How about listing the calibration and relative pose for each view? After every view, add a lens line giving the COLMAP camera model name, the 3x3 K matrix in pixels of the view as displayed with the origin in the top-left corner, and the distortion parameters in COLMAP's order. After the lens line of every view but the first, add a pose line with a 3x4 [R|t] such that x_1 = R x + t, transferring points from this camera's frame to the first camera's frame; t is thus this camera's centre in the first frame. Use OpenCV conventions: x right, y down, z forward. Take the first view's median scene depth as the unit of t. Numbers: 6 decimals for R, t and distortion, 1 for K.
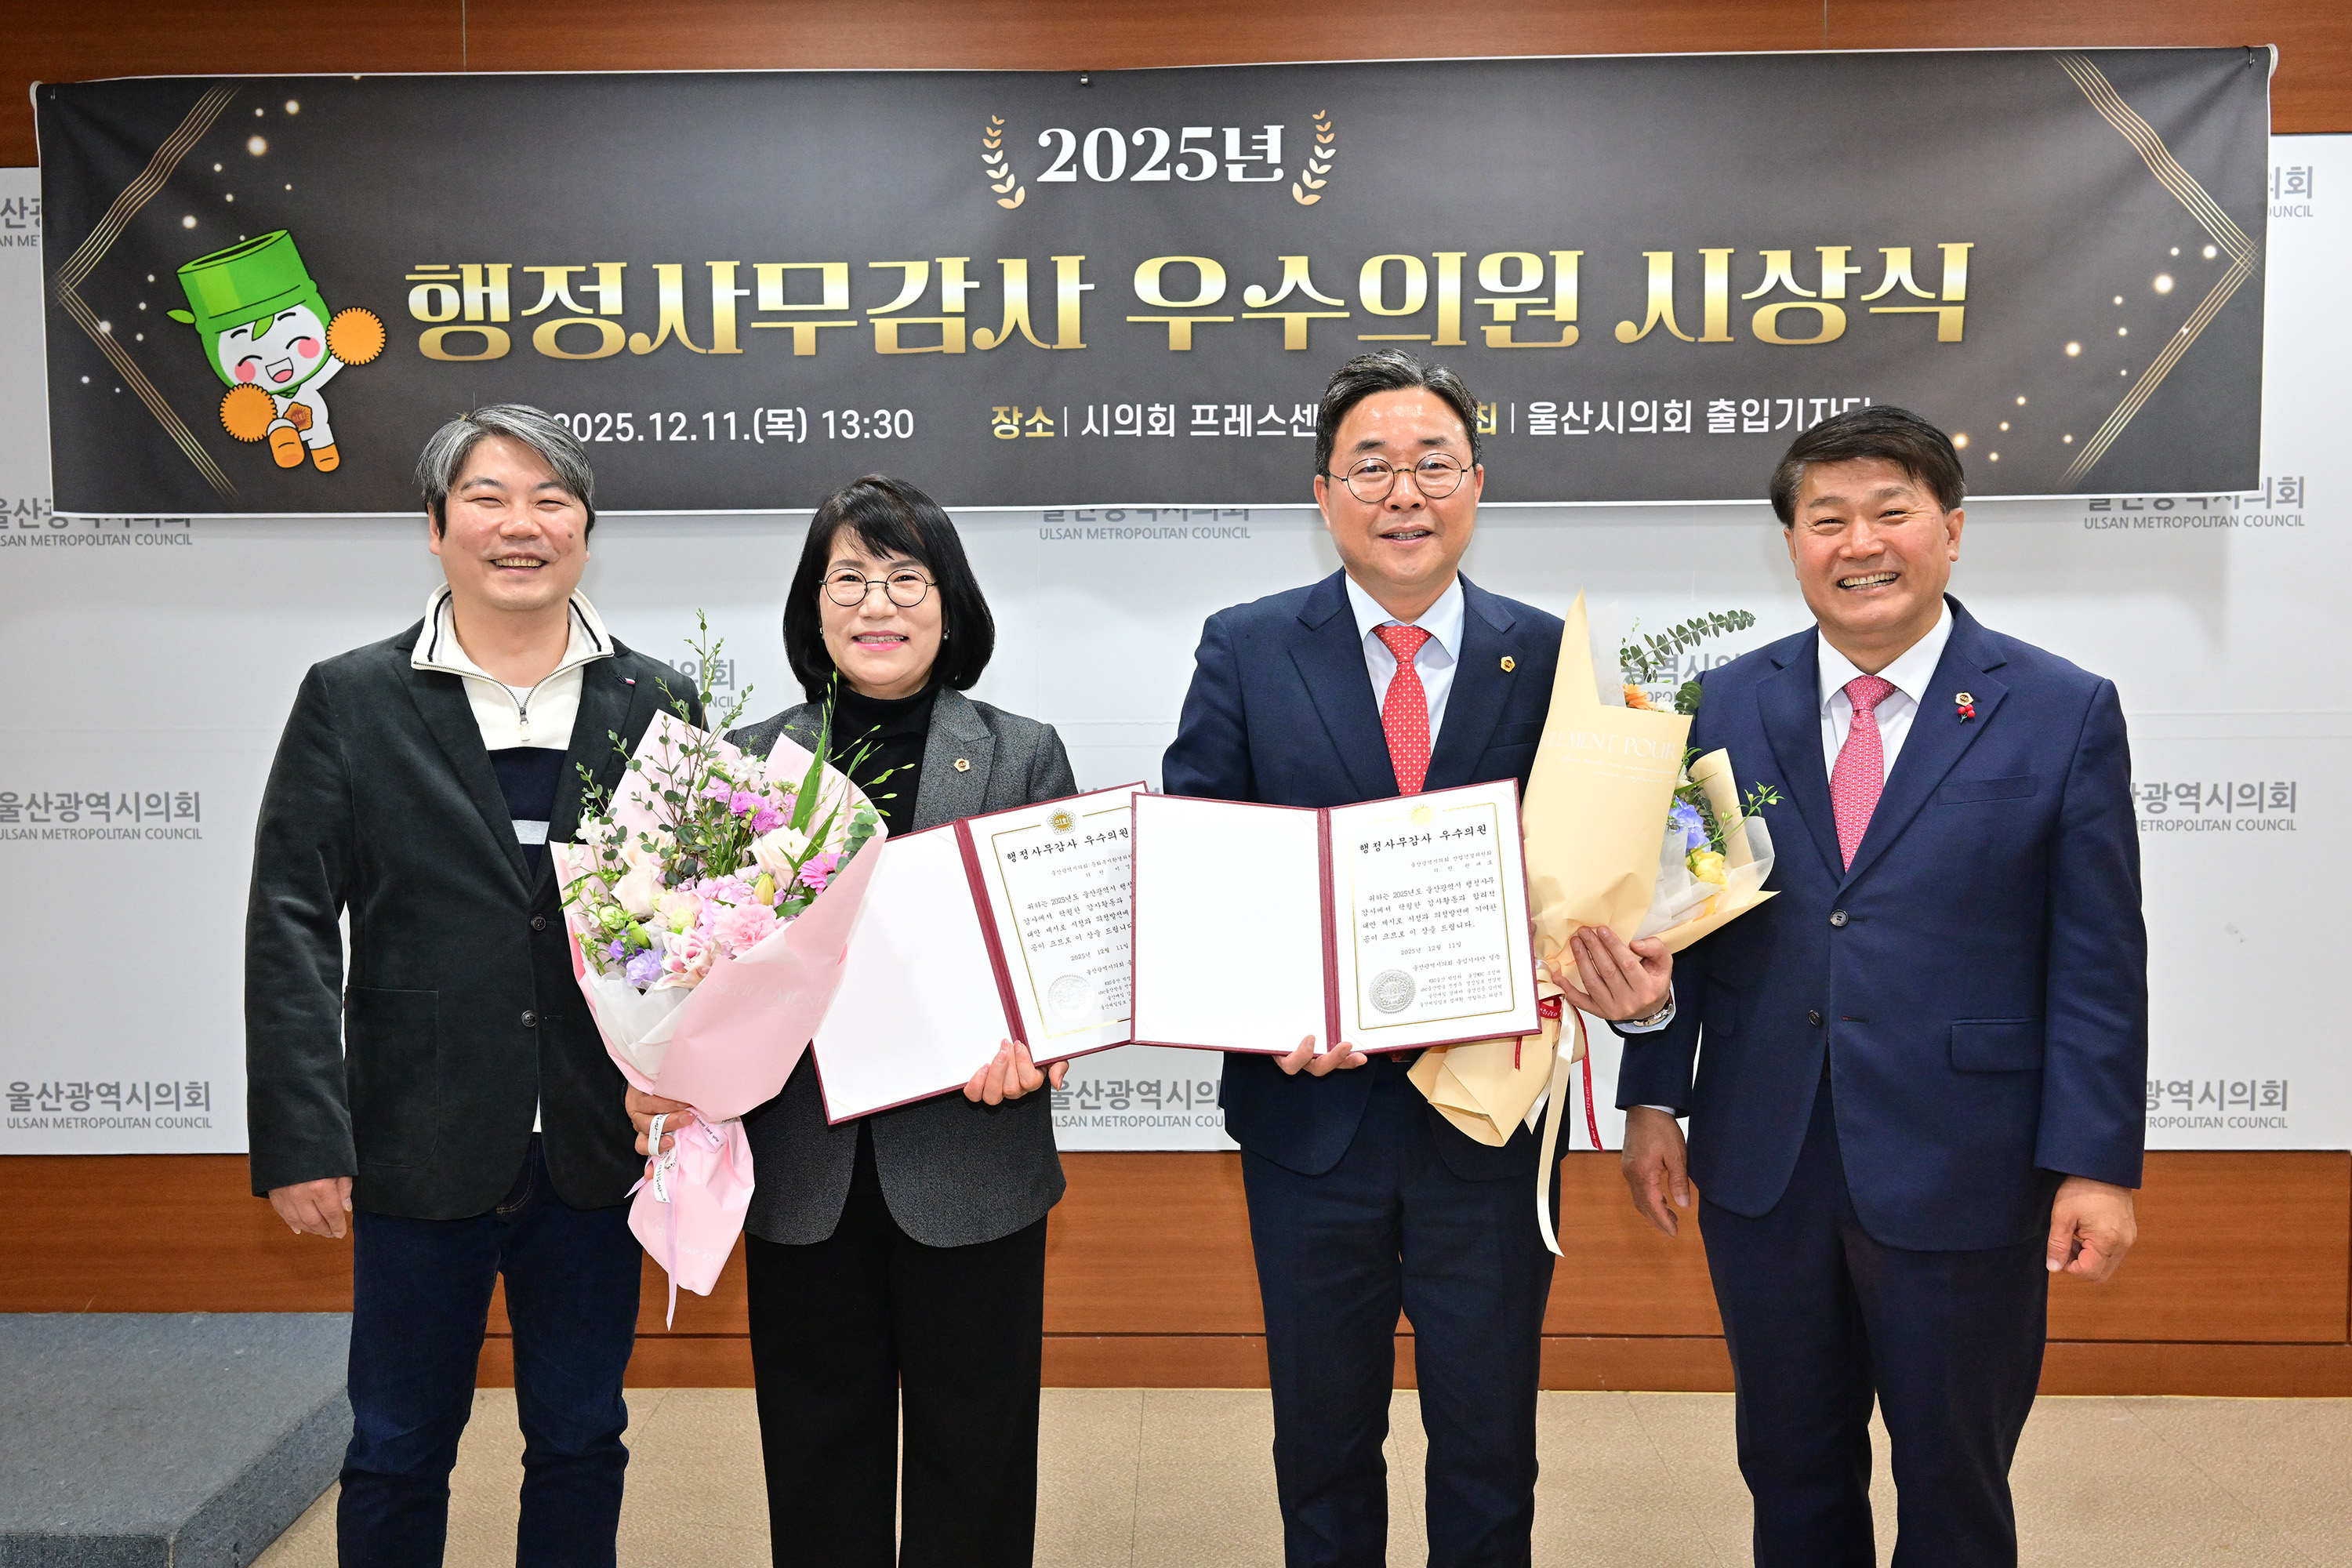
lens RADIAL K [[1858.8, 0, 1171.7], [0, 1858.8, 804.2], [0, 0, 1]] dist [0.014742, -0.017250]
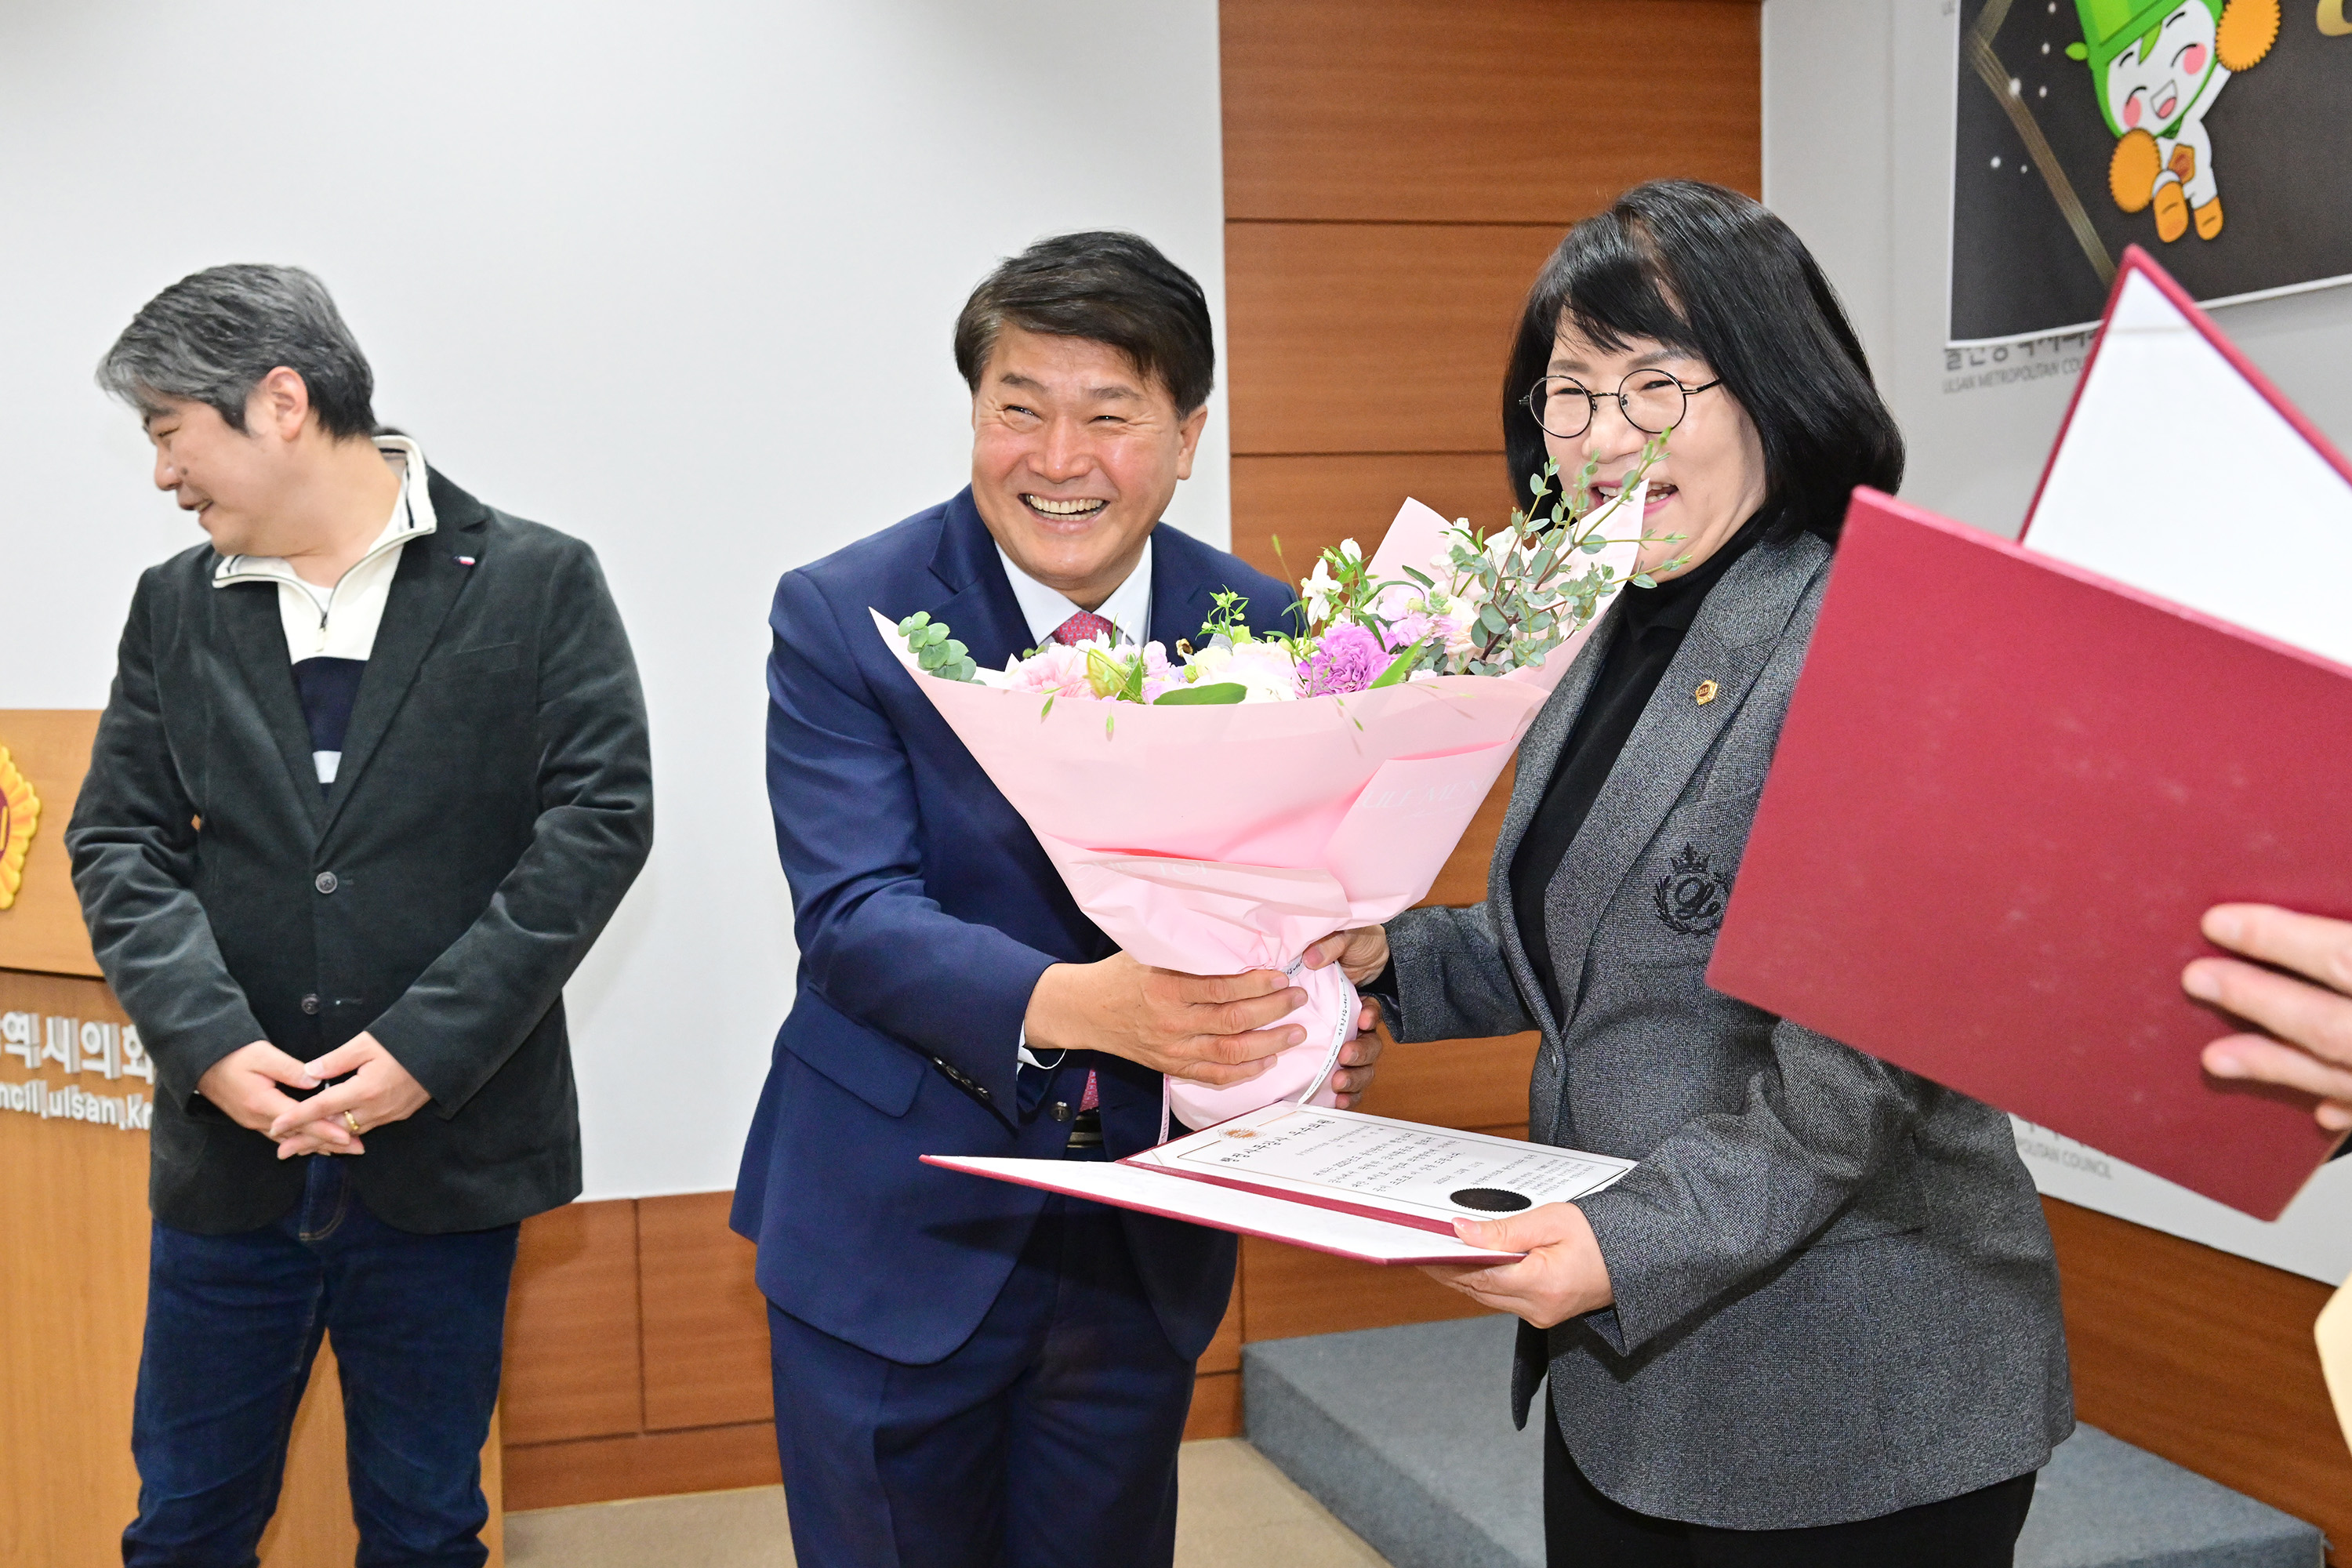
lens RADIAL K [[2455.0, 0, 1073.9], [0, 2455.0, 777.5], [0, 0, 1]] dist [0.053077, -0.150458]
pose [[0.246312, 0.068082, -0.966796, 0.315885], [-0.035066, 0.997503, 0.061311, -0.026149], [0.968556, 0.018800, 0.248085, 0.392892]]
